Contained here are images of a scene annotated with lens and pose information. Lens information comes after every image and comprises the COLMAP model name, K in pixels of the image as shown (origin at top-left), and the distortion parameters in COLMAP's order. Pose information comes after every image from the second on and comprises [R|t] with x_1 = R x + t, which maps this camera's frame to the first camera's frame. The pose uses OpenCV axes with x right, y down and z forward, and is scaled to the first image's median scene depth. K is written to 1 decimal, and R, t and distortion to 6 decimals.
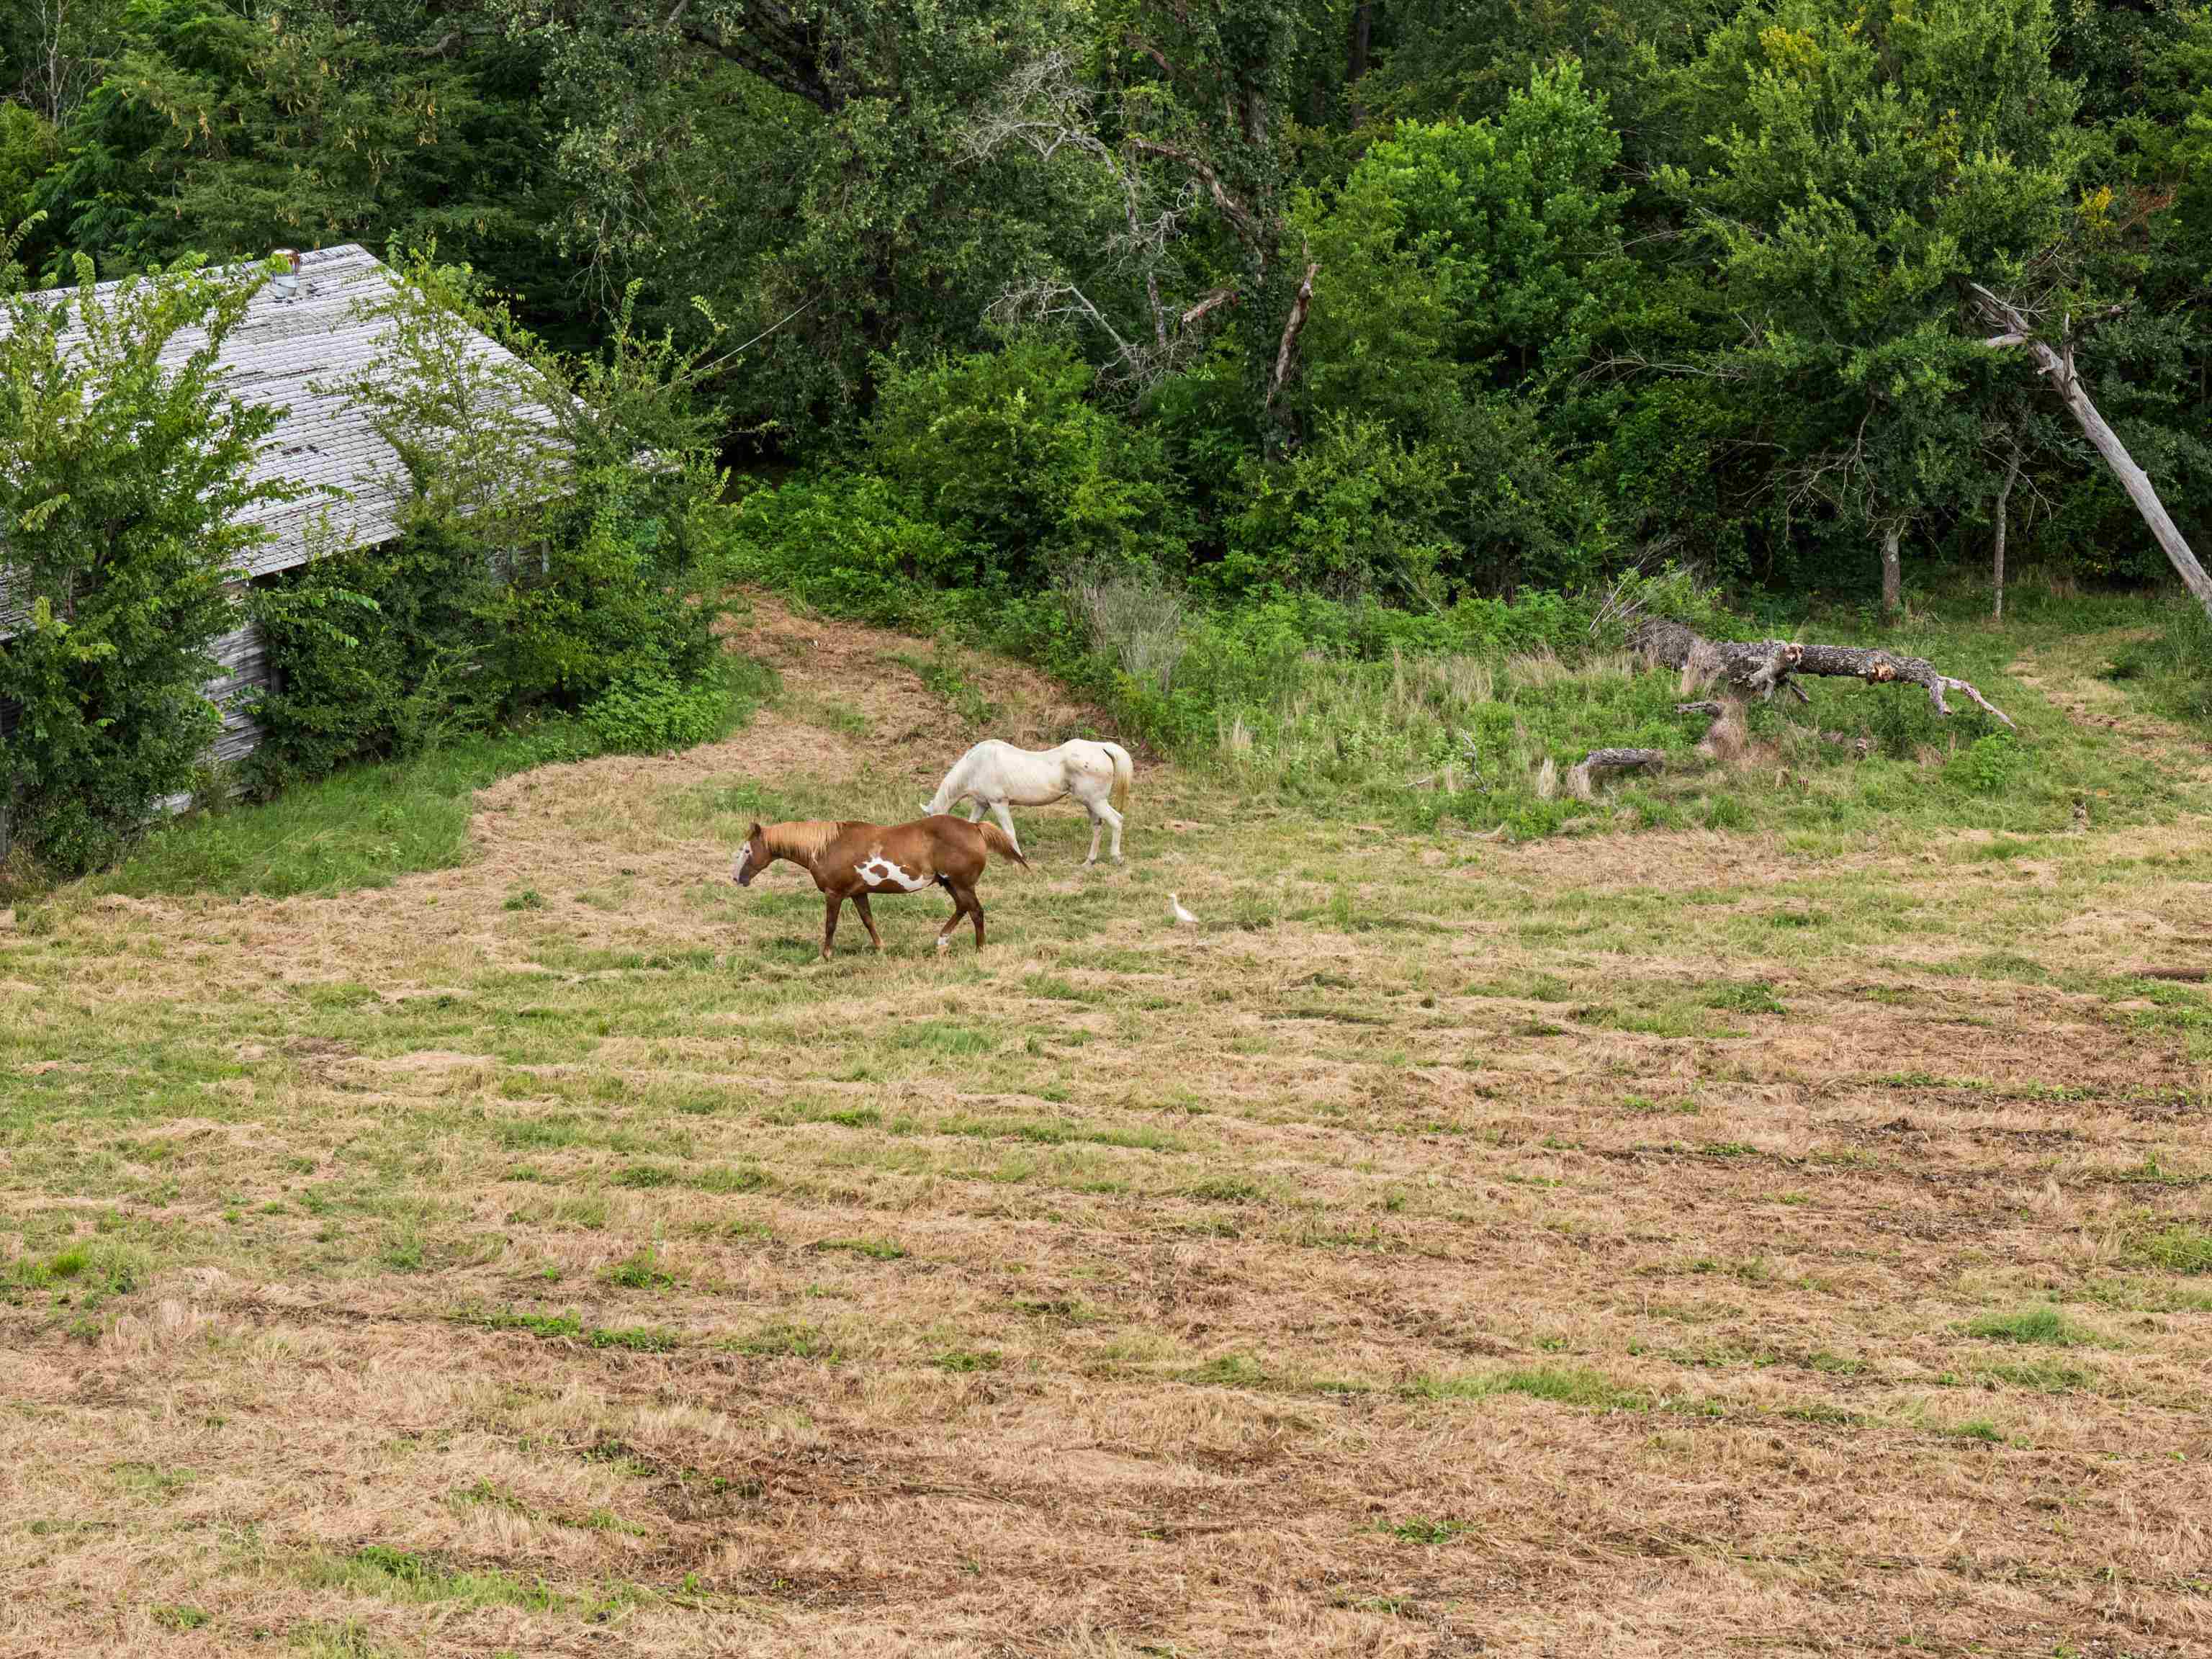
lens RADIAL K [[4420.1, 0, 1100.8], [0, 4420.1, 829.5], [0, 0, 1]] dist [0.018226, 0.000000]
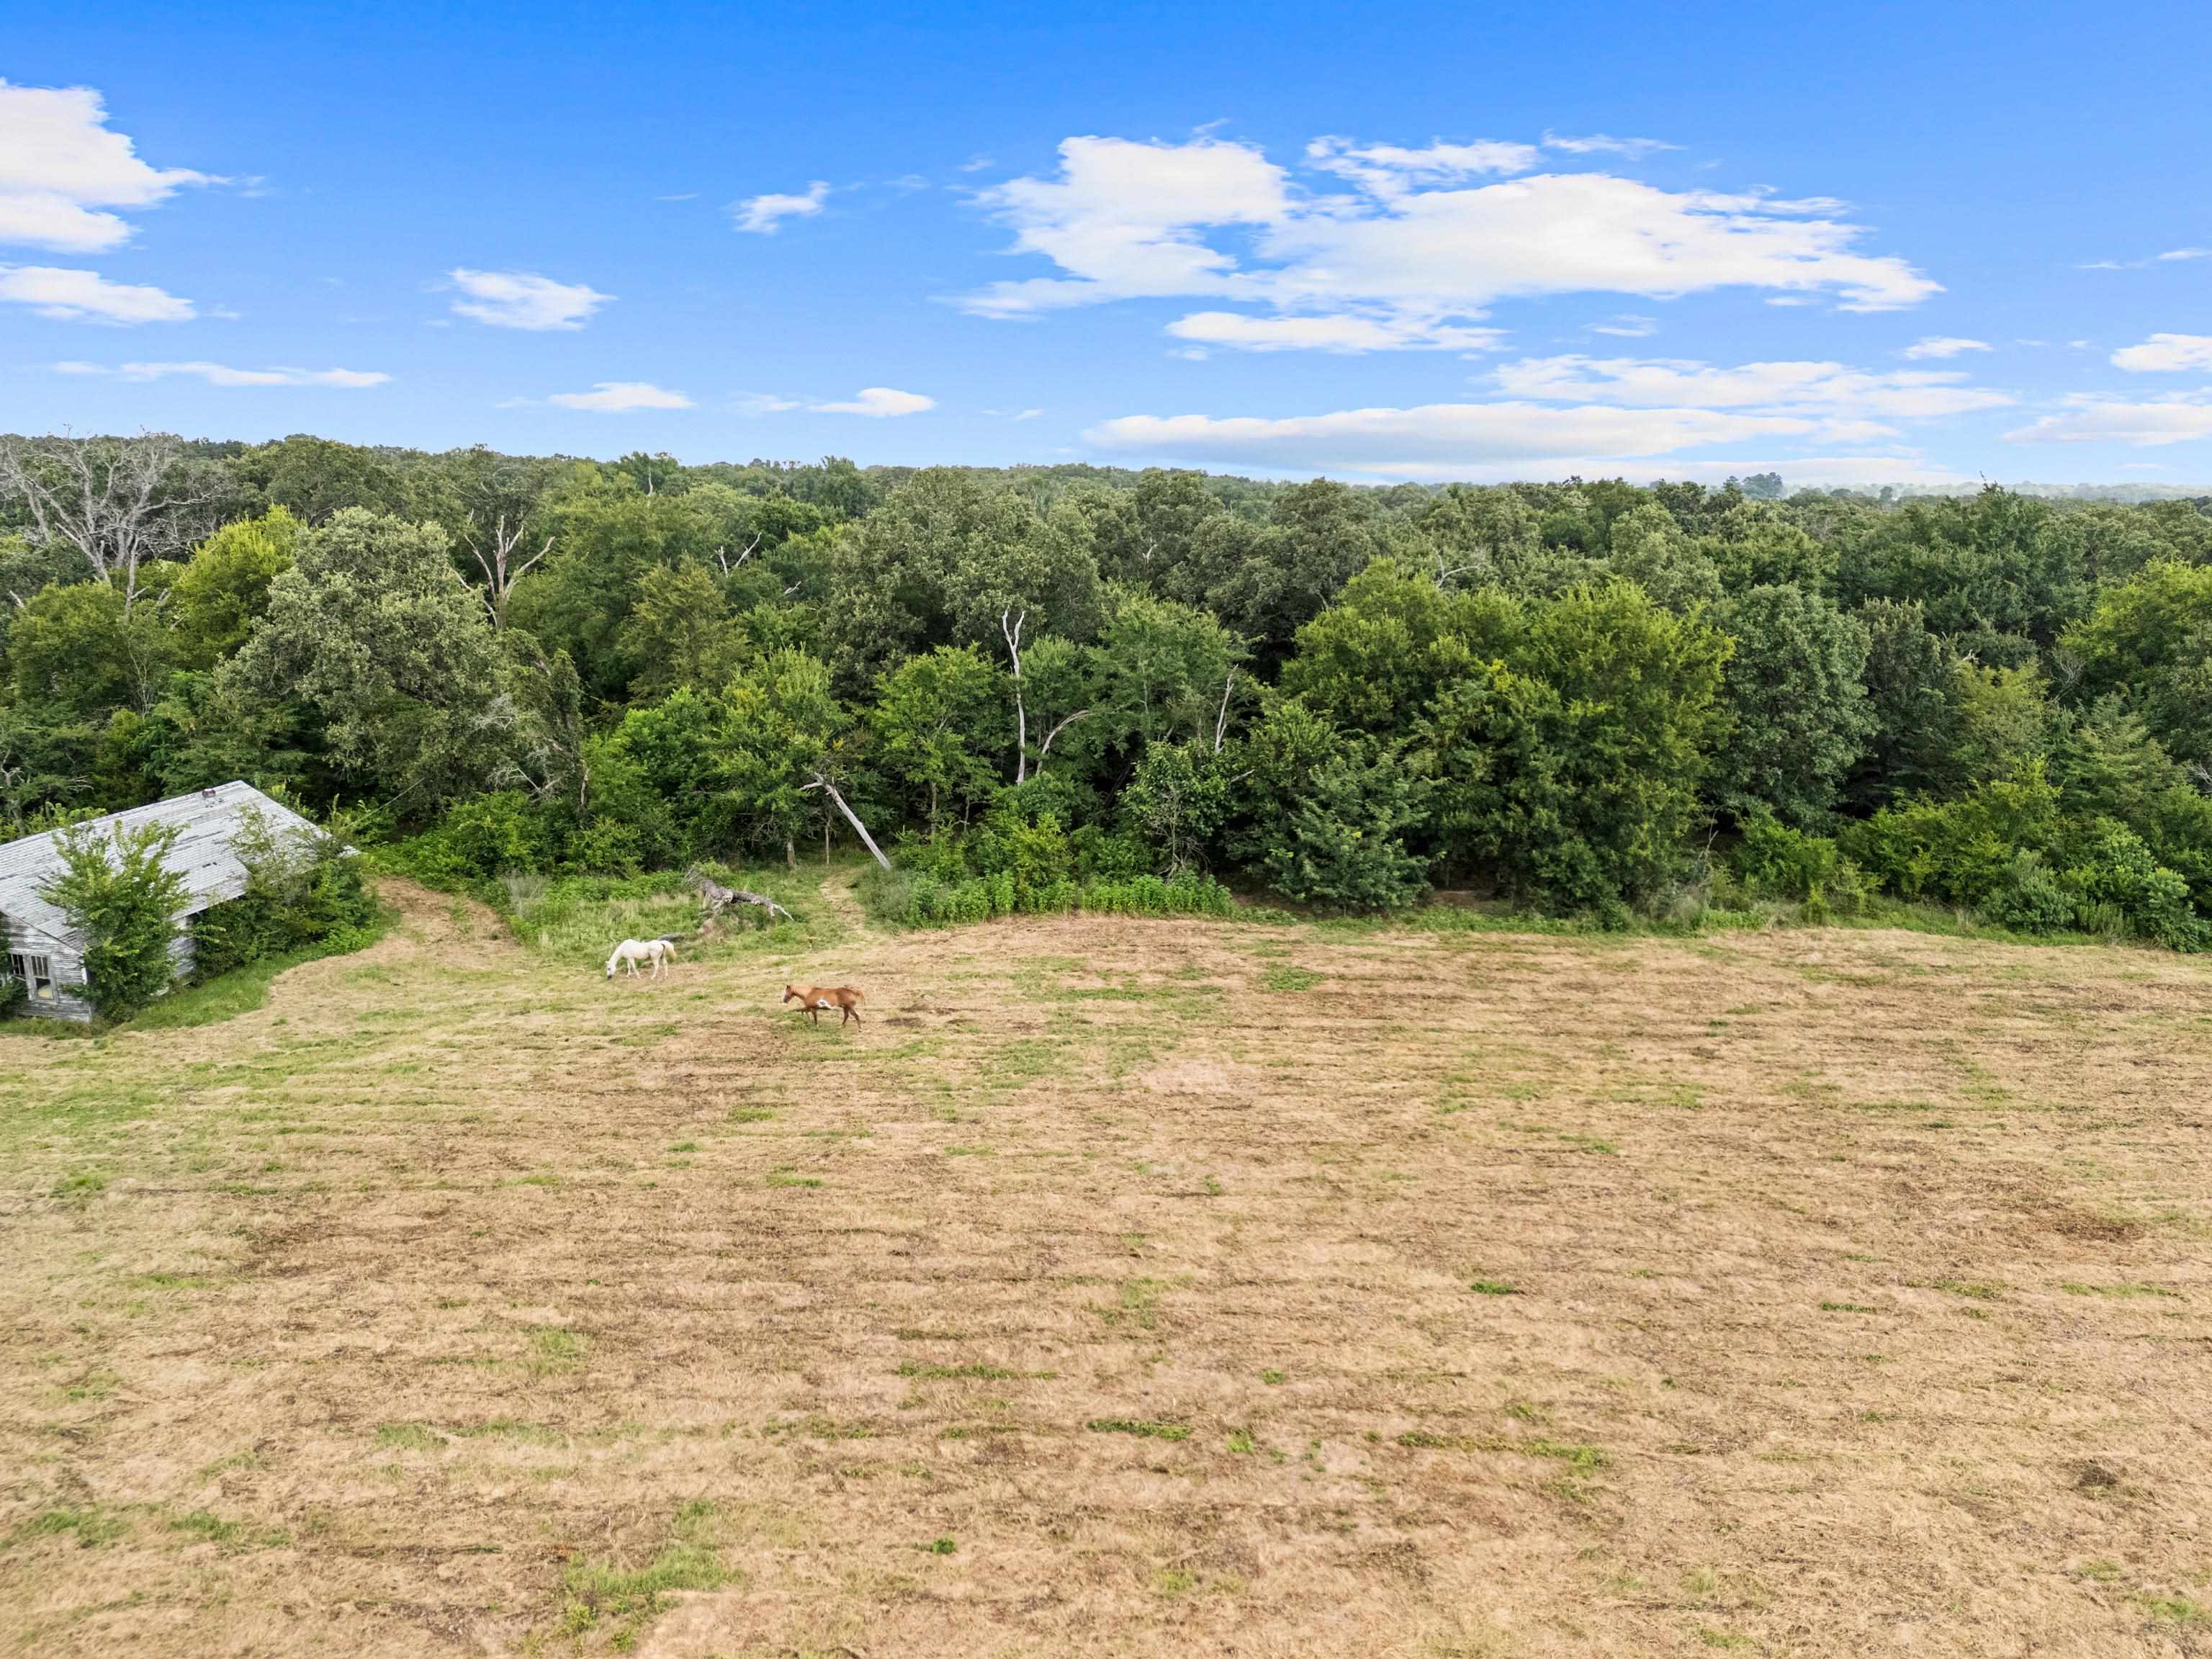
lens RADIAL K [[1510.5, 0, 1077.6], [0, 1510.5, 902.7], [0, 0, 1]] dist [-0.001700, -0.000183]
pose [[0.959360, -0.046876, 0.278263, 0.099491], [0.040518, 0.998771, 0.028560, -0.062629], [-0.279260, -0.016125, 0.960080, -0.166674]]
